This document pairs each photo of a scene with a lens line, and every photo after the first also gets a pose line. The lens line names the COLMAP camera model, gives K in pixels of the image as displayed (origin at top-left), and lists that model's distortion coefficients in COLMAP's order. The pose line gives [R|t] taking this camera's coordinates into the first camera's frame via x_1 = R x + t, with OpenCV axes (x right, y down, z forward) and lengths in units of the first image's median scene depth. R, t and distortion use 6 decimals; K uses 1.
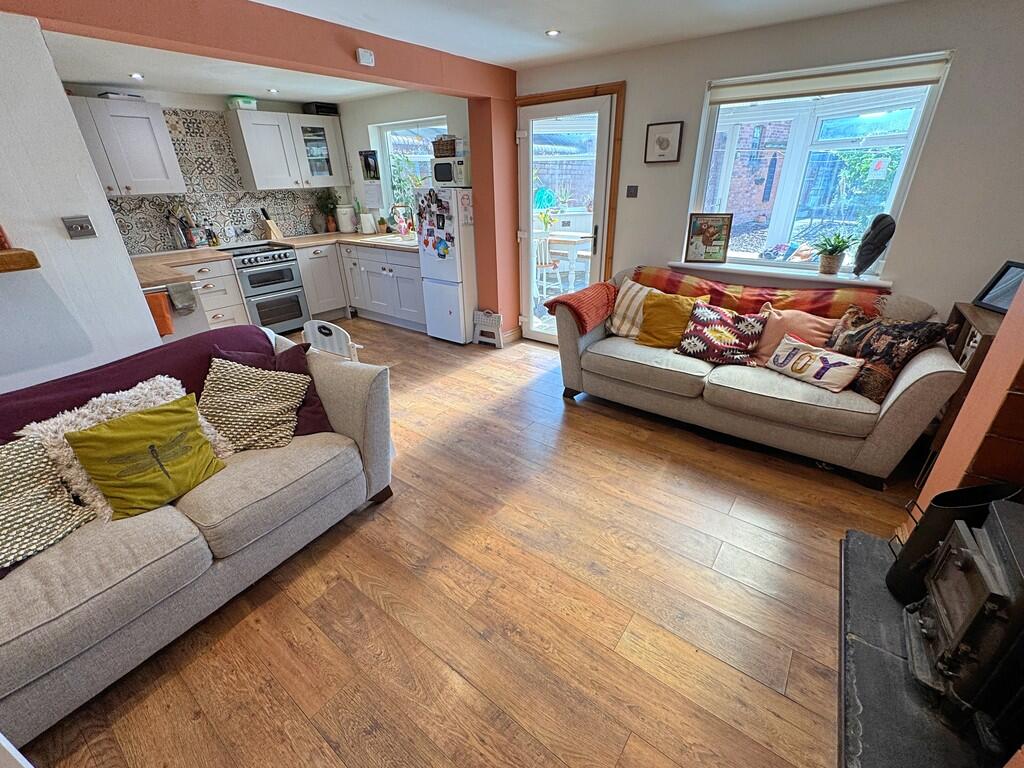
lens RADIAL K [[446.2, 0, 512.2], [0, 446.2, 386.4], [0, 0, 1]] dist [0.001238, 0.000178]
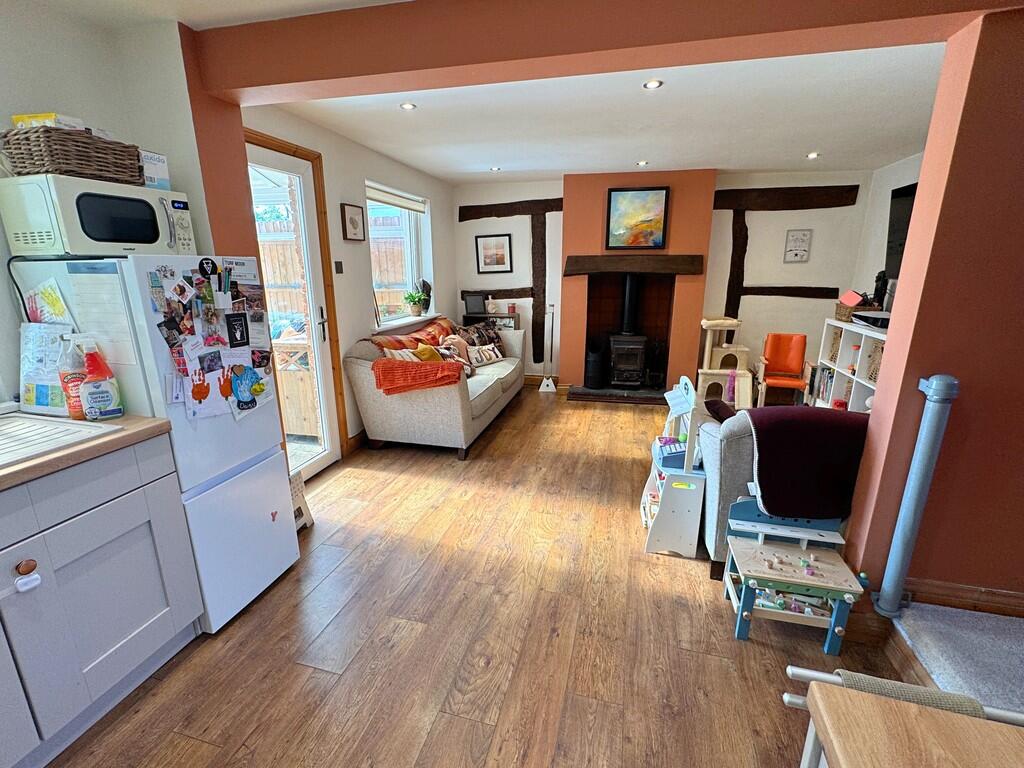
lens RADIAL K [[446.2, 0, 514.3], [0, 446.2, 382.6], [0, 0, 1]] dist [0.001238, 0.000178]
pose [[-0.378656, -0.213951, 0.900469, -0.665565], [0.408779, 0.834219, 0.370105, -0.376403], [-0.830373, 0.508236, -0.228424, 0.900082]]
